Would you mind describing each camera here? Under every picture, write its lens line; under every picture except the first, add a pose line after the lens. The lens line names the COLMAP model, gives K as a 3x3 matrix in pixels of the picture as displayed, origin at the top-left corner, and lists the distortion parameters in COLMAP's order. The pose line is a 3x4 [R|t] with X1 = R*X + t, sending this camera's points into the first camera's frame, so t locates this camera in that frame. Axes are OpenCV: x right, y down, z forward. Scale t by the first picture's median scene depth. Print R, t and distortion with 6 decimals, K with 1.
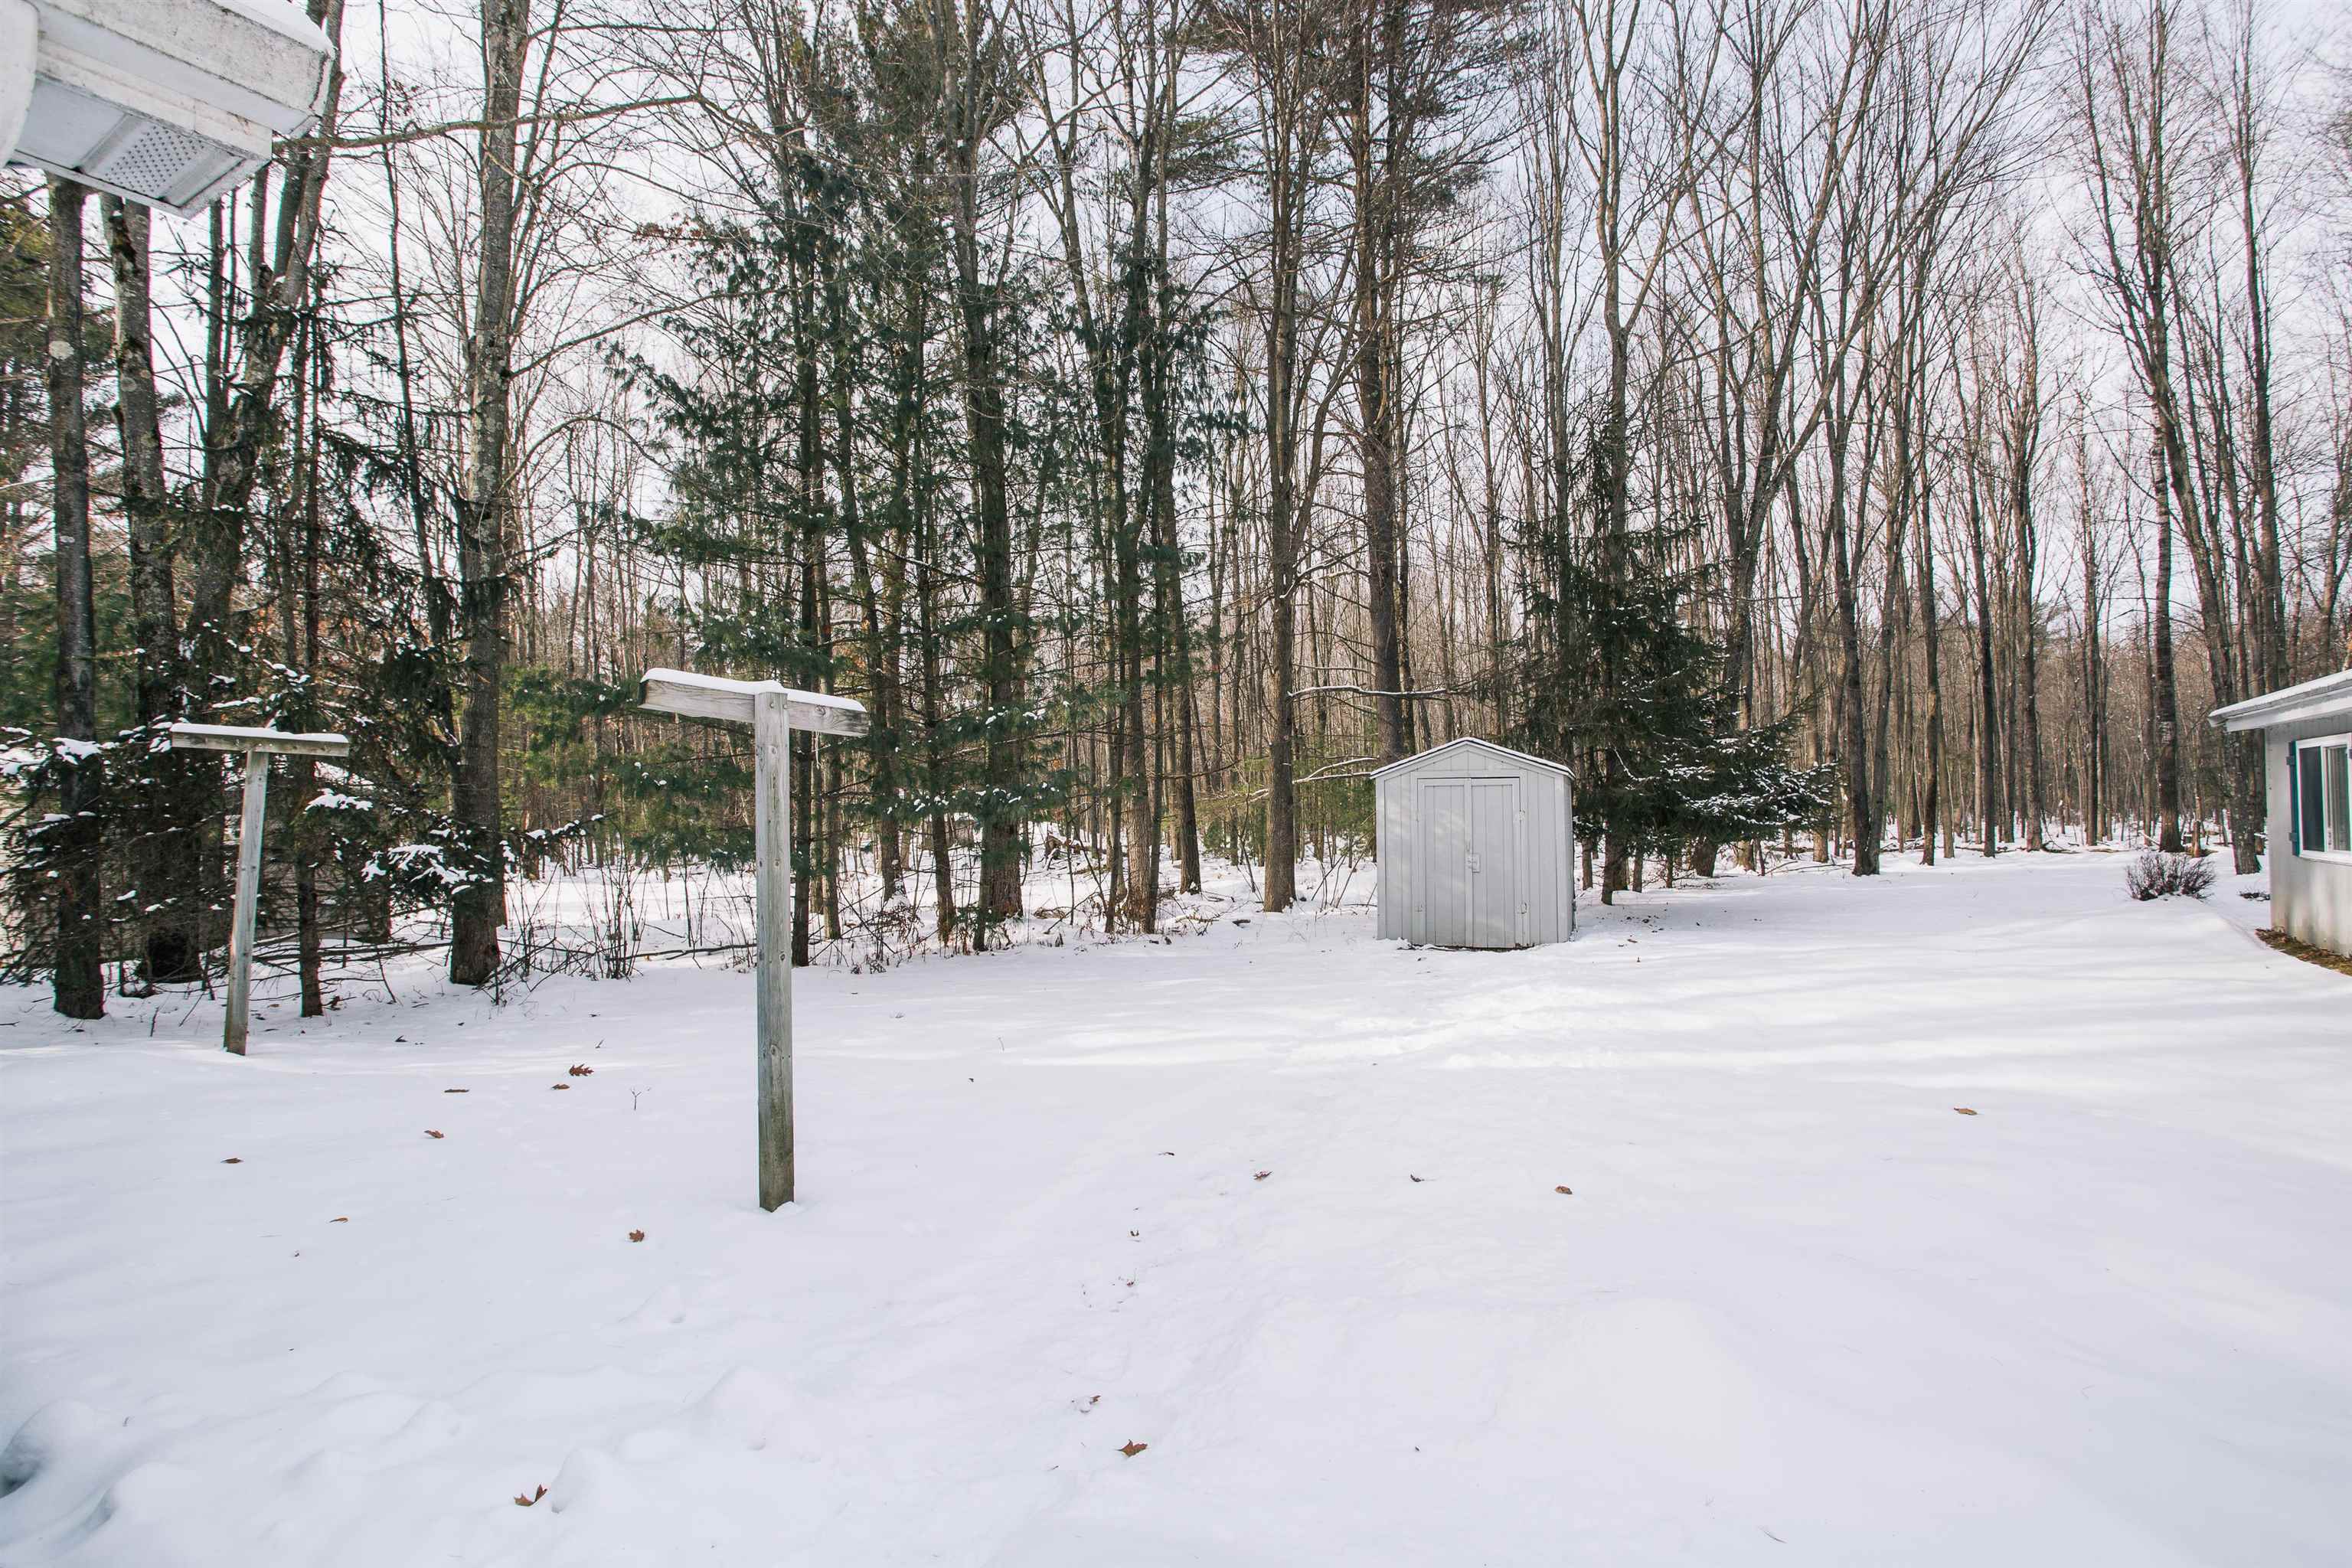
lens RADIAL K [[1139.5, 0, 1179.3], [0, 1139.5, 776.9], [0, 0, 1]] dist [-0.087961, 0.048646]
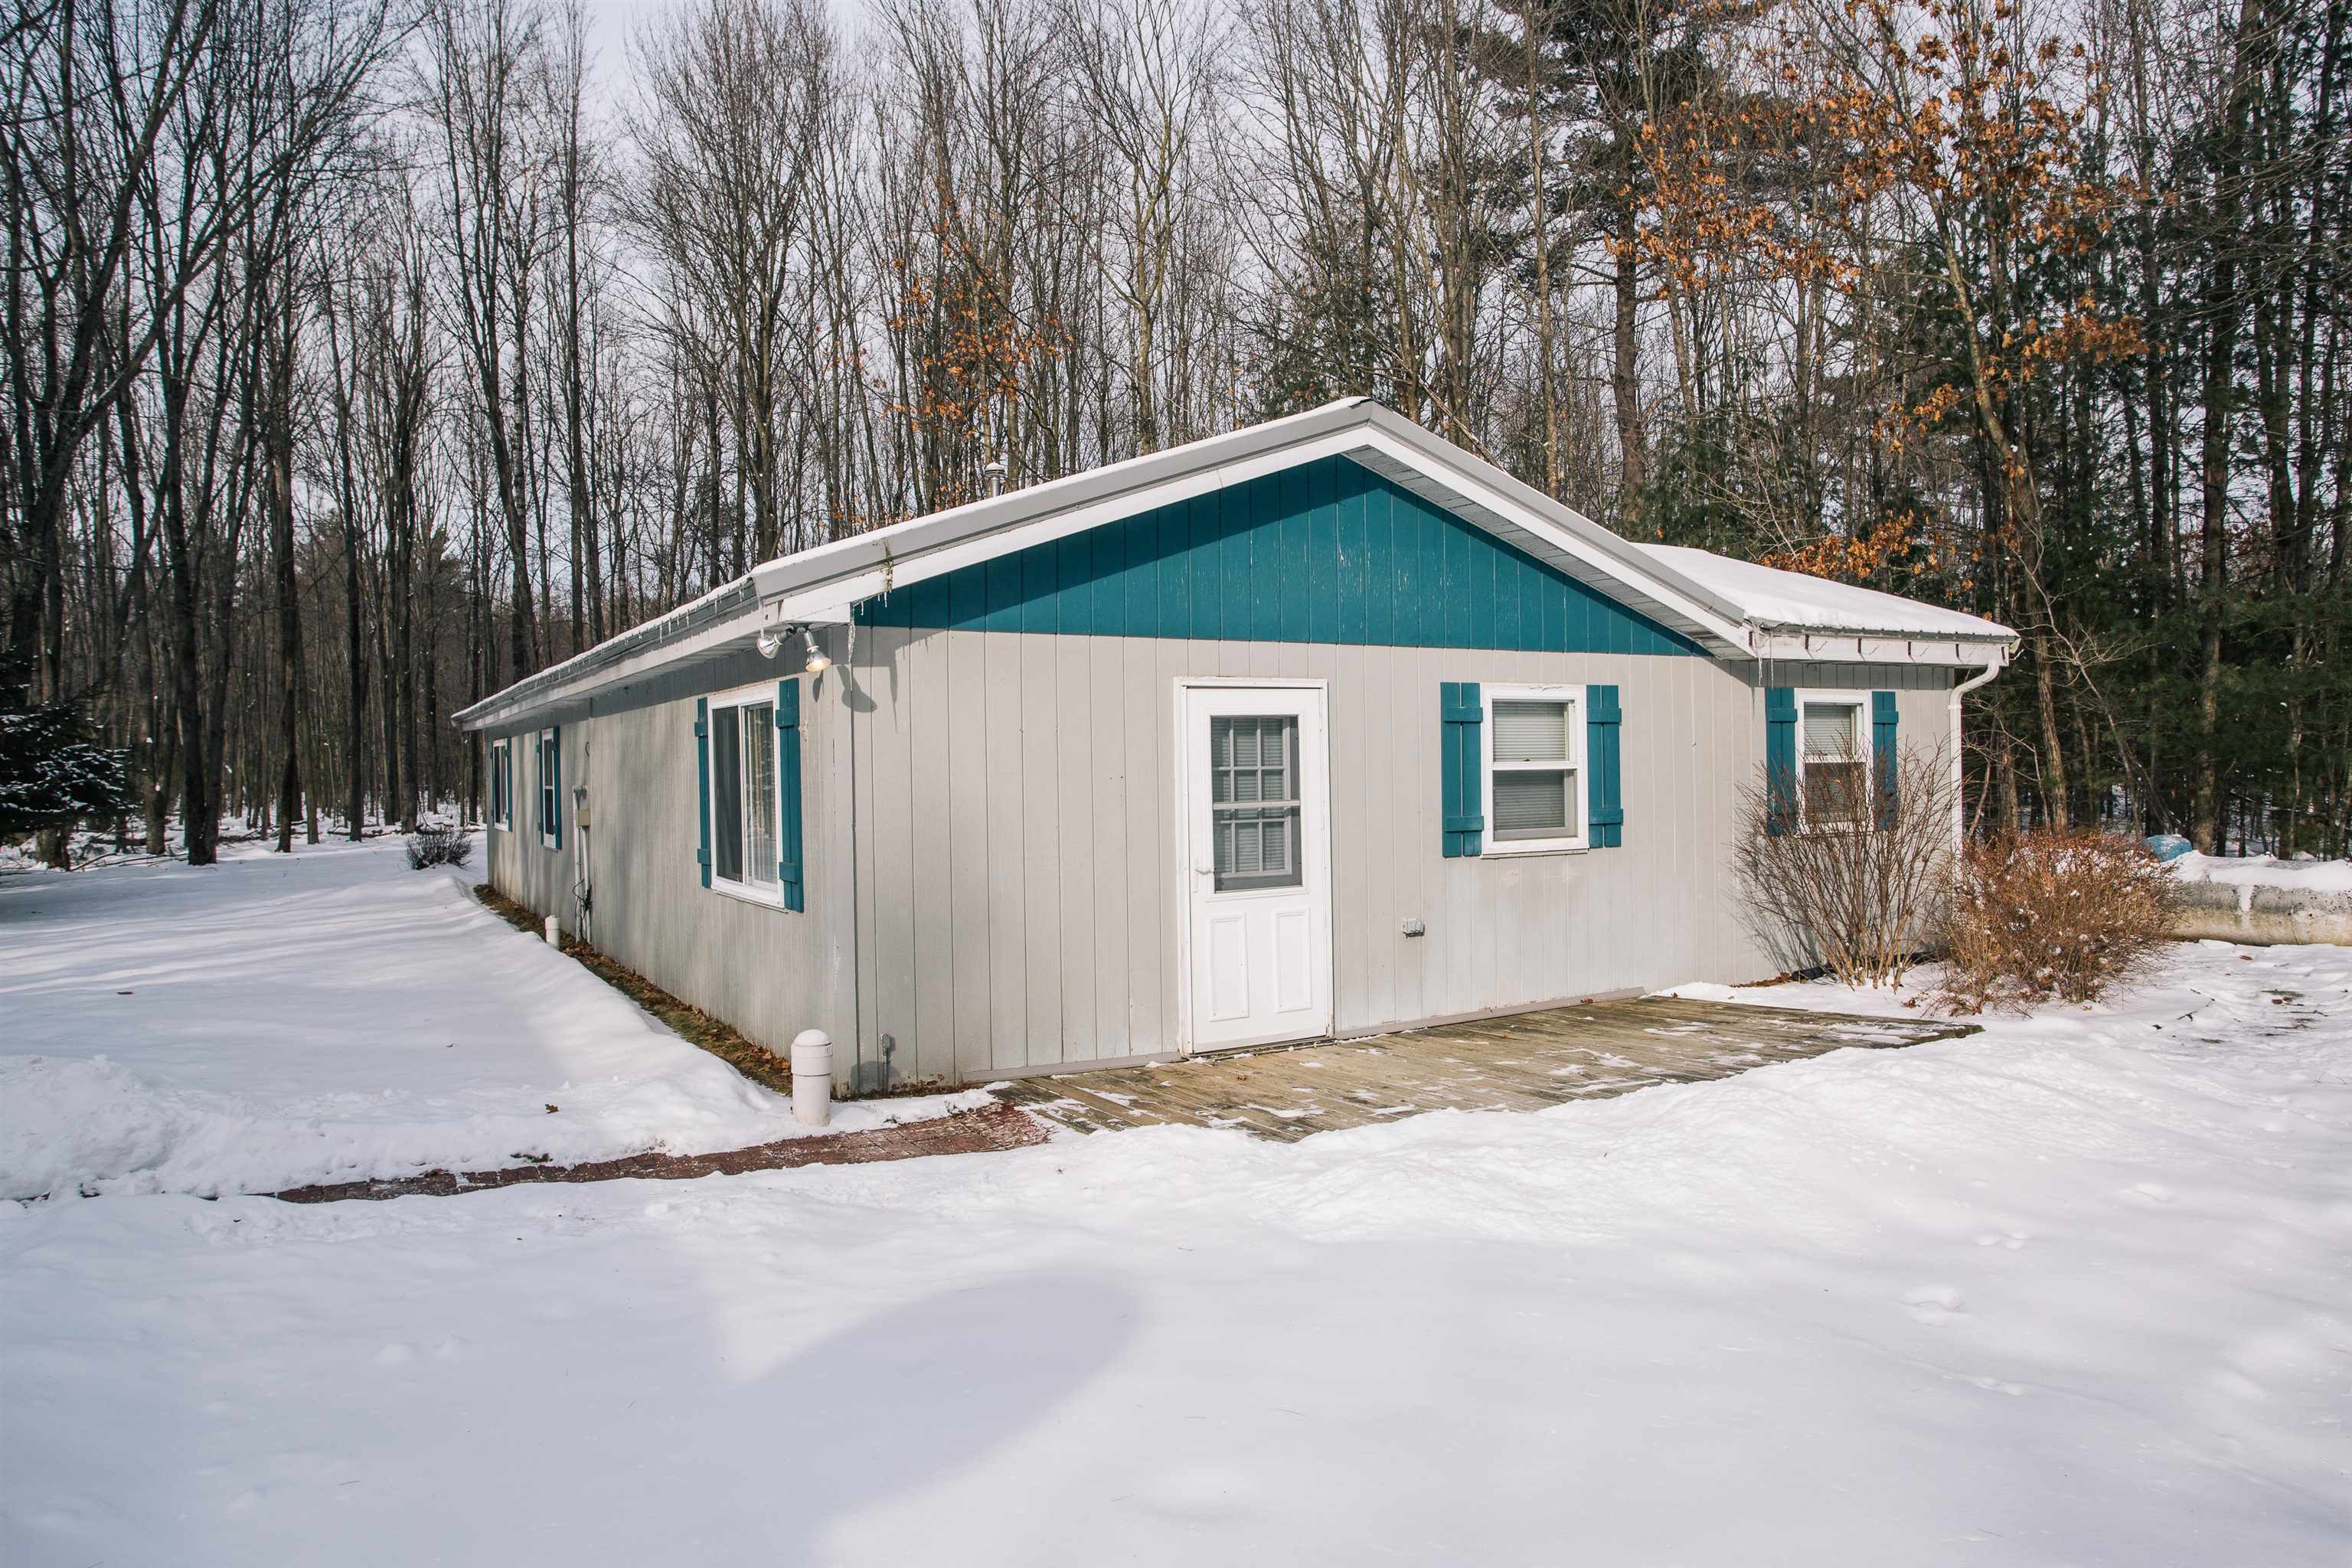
lens RADIAL K [[1477.0, 0, 1169.0], [0, 1477.0, 786.3], [0, 0, 1]] dist [-0.001486, 0.000455]
pose [[0.457178, -0.008350, 0.889336, -0.082821], [-0.015755, 0.999723, 0.017486, -0.008682], [-0.889236, -0.022005, 0.456920, -0.224688]]
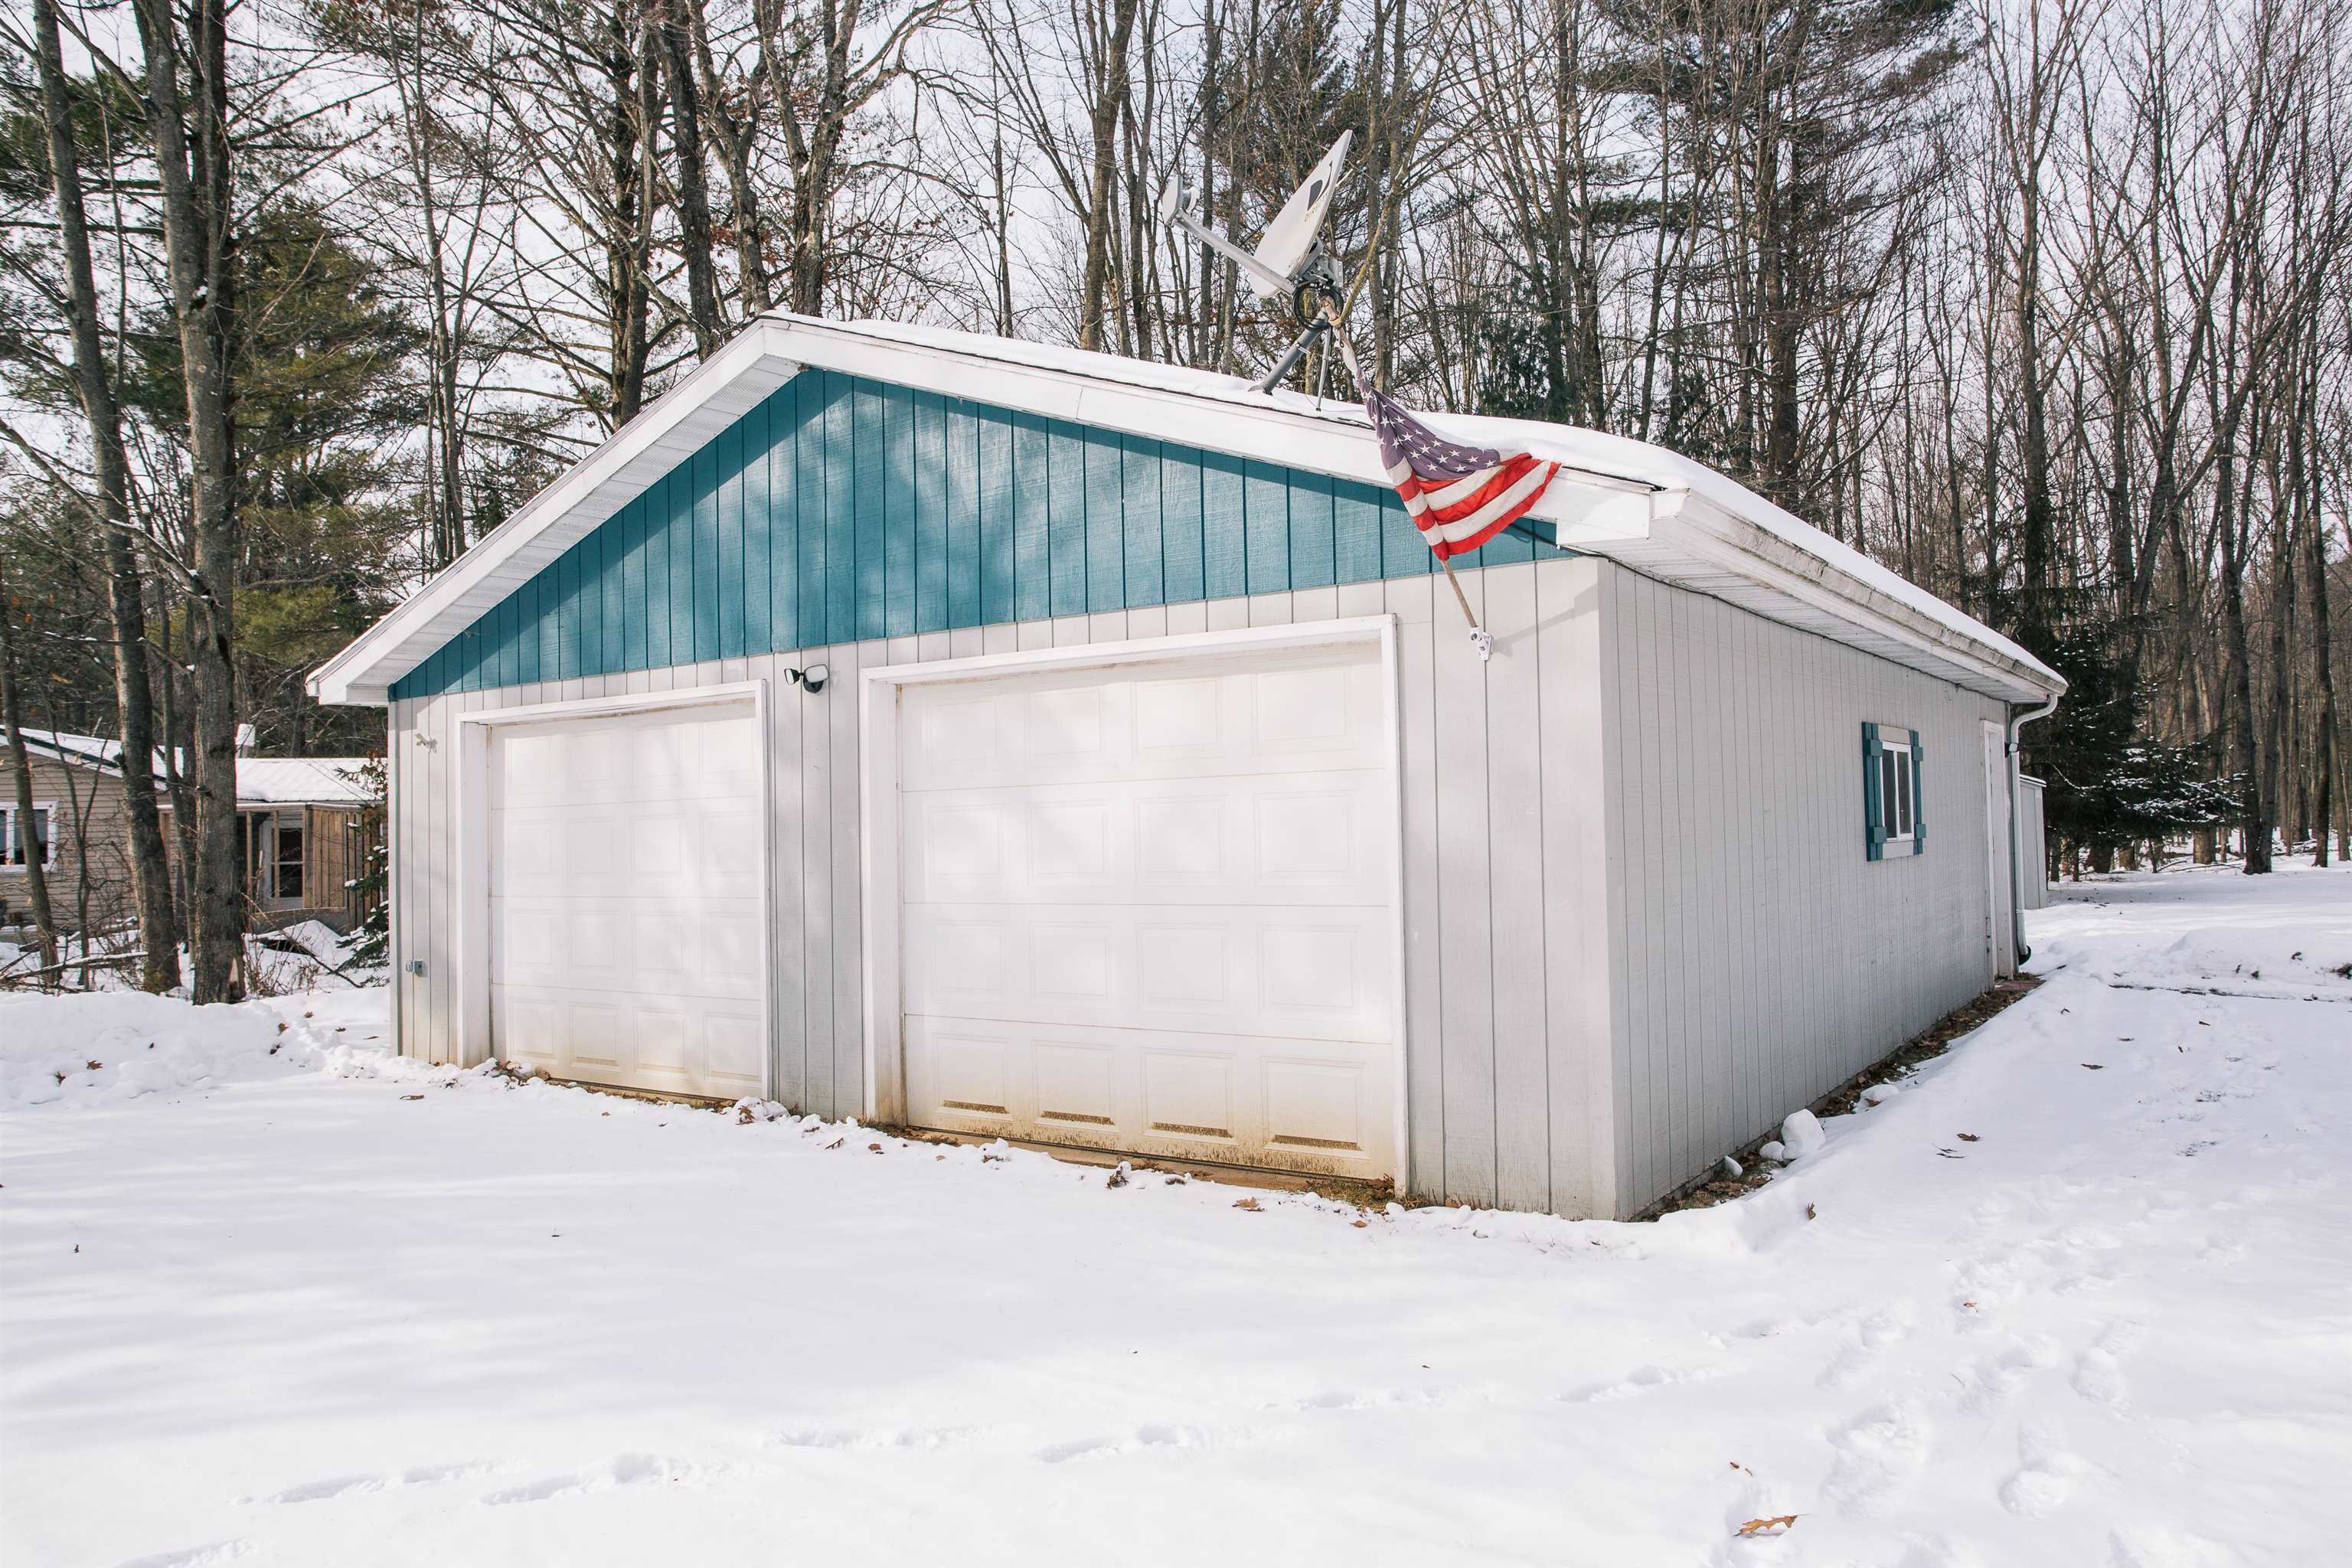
lens RADIAL K [[1624.6, 0, 1184.1], [0, 1624.6, 762.4], [0, 0, 1]] dist [-0.054171, 0.086866]
pose [[0.999845, -0.012494, -0.012441, -0.297408], [0.012393, 0.999890, -0.008180, -0.012290], [0.012542, 0.008024, 0.999889, -0.425337]]
